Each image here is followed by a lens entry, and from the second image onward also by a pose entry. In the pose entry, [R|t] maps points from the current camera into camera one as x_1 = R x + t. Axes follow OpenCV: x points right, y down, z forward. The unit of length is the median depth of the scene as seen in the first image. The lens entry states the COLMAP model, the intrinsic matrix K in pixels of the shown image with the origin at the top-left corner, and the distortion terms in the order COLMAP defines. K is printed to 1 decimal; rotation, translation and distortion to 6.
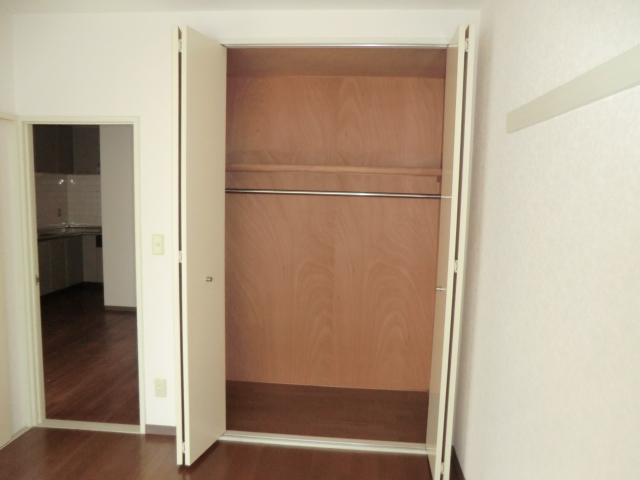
lens RADIAL K [[481.6, 0, 320.0], [0, 481.6, 240.0], [0, 0, 1]] dist [-0.123024, 0.151117]
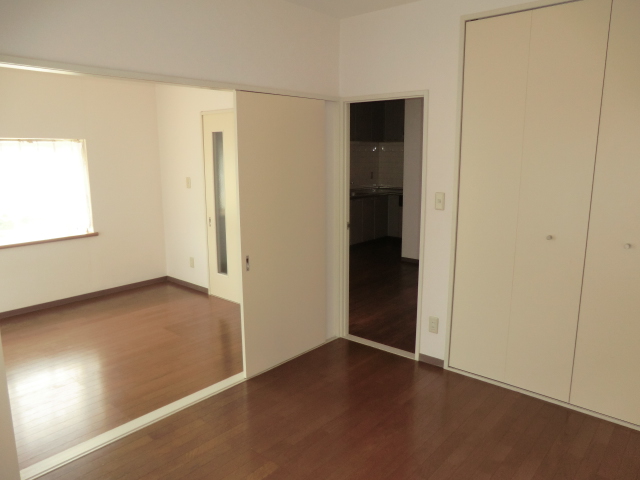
lens RADIAL K [[481.6, 0, 320.0], [0, 481.6, 240.0], [0, 0, 1]] dist [-0.123024, 0.151117]
pose [[0.811679, 0.081860, -0.578339, 0.078806], [-0.041719, 0.995727, 0.082388, 0.015417], [0.582612, -0.042745, 0.811626, -0.088317]]
